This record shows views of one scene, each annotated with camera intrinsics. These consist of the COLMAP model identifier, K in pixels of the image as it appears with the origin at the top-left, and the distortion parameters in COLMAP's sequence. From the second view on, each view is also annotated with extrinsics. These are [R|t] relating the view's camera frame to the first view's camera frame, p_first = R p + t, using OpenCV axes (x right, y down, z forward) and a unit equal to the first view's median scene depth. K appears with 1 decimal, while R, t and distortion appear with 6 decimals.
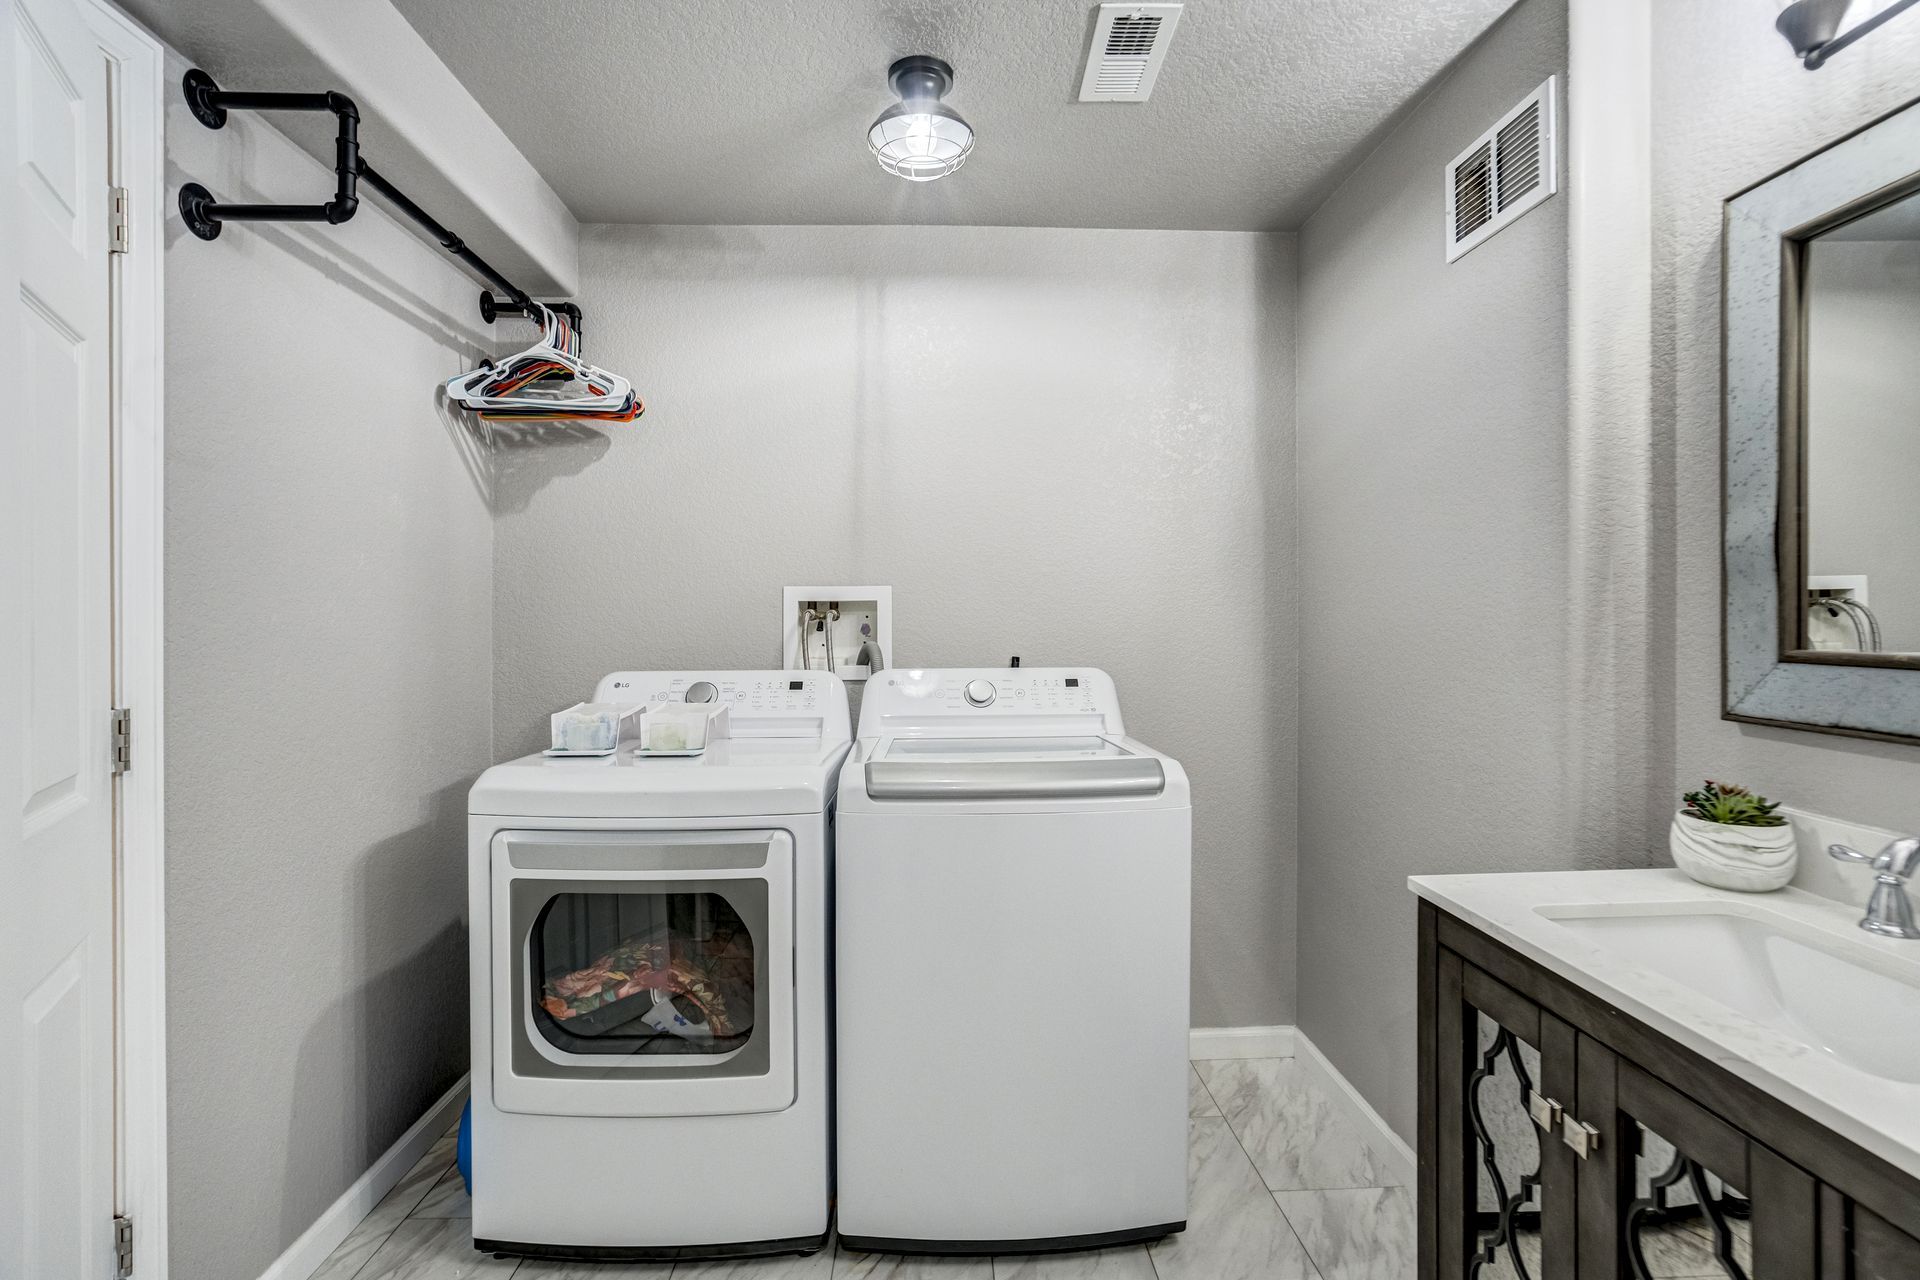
lens RADIAL K [[844.4, 0, 955.8], [0, 844.4, 630.0], [0, 0, 1]] dist [-0.009845, 0.004103]
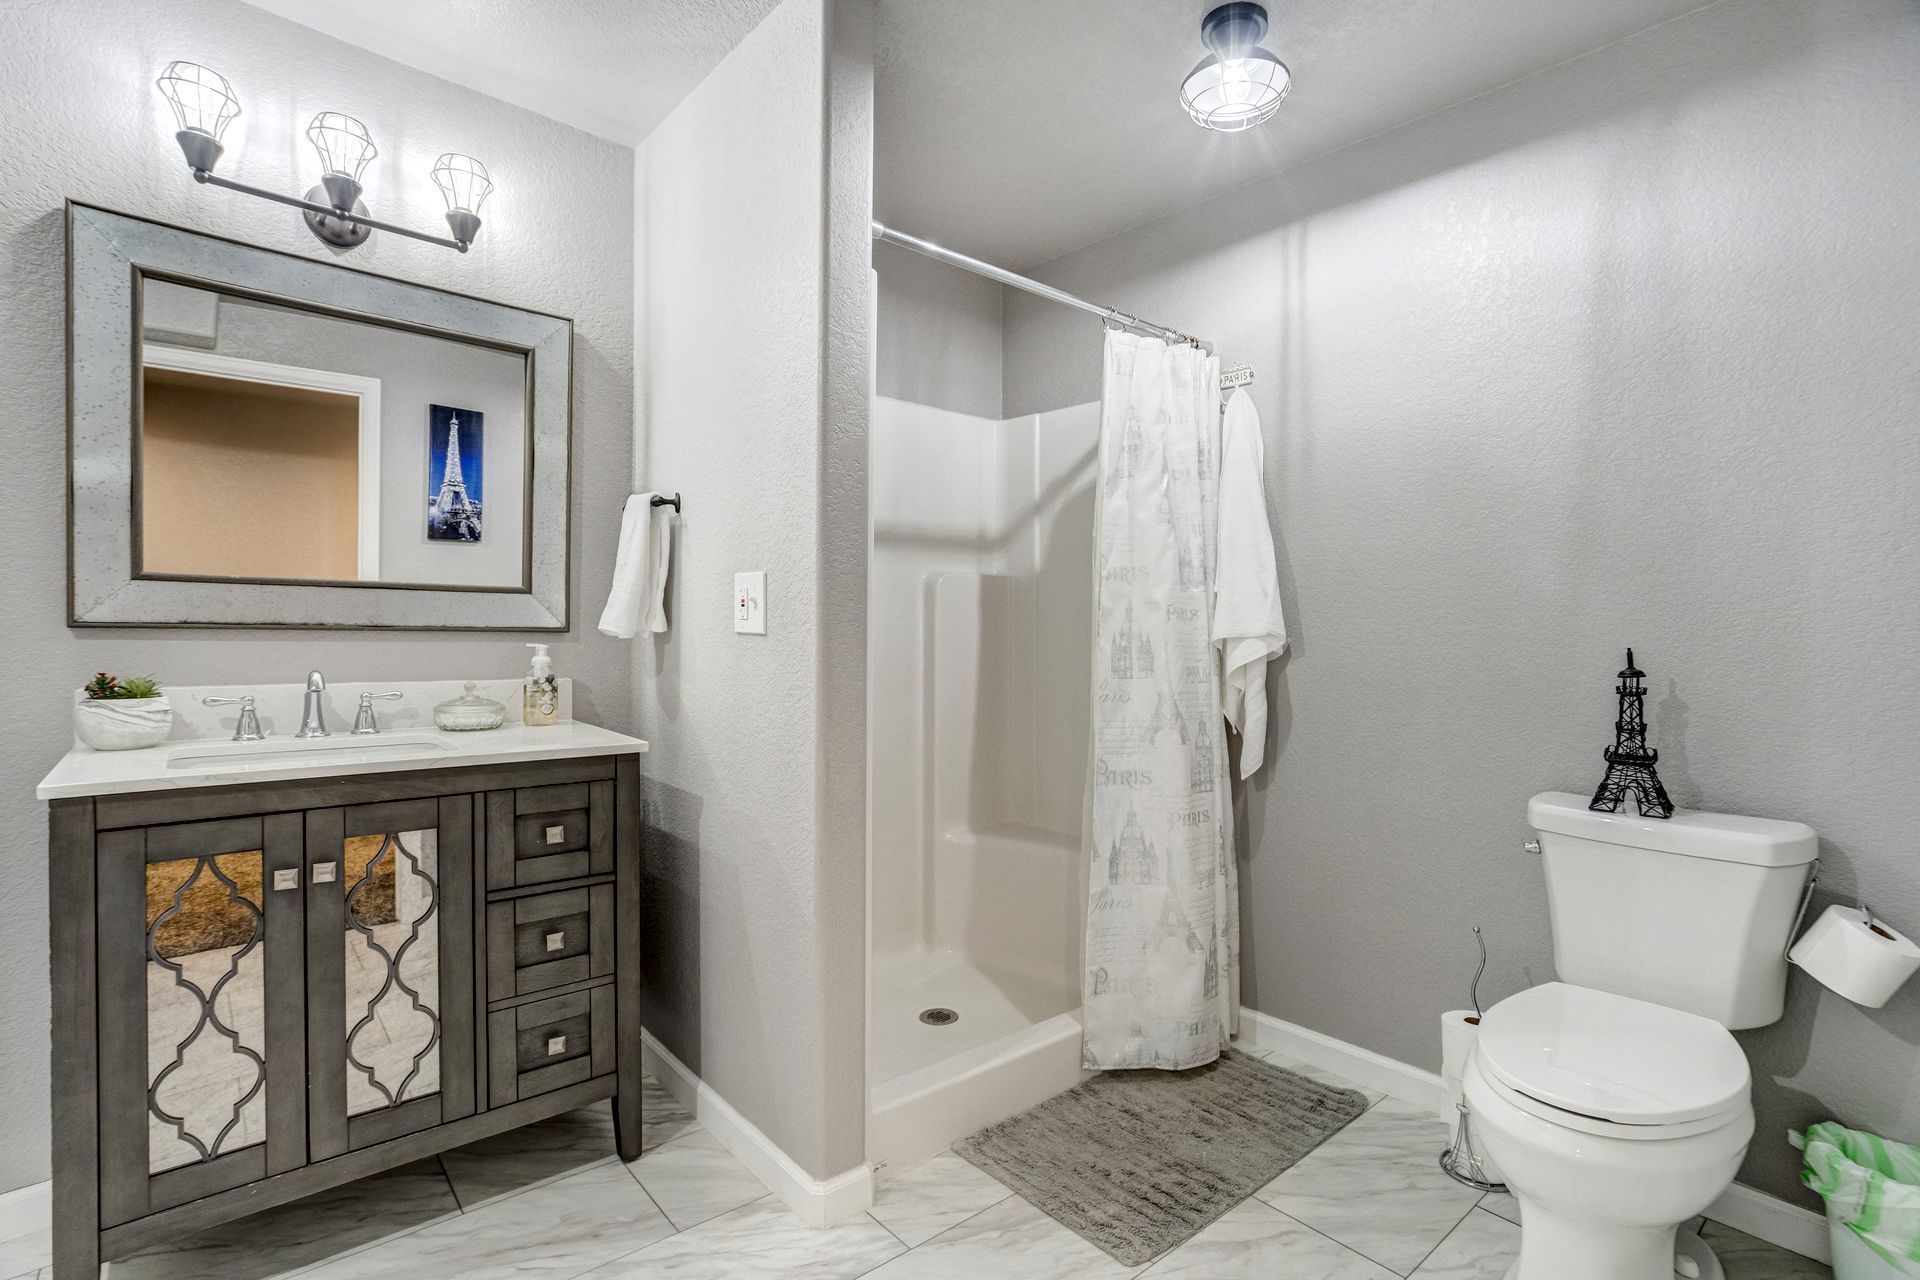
lens RADIAL K [[880.5, 0, 955.1], [0, 880.5, 639.1], [0, 0, 1]] dist [-0.029468, 0.011025]
pose [[-0.637865, -0.002788, 0.770143, -0.951119], [0.002144, 0.999983, 0.005396, 0.130198], [-0.770145, 0.005093, -0.637848, 0.870481]]
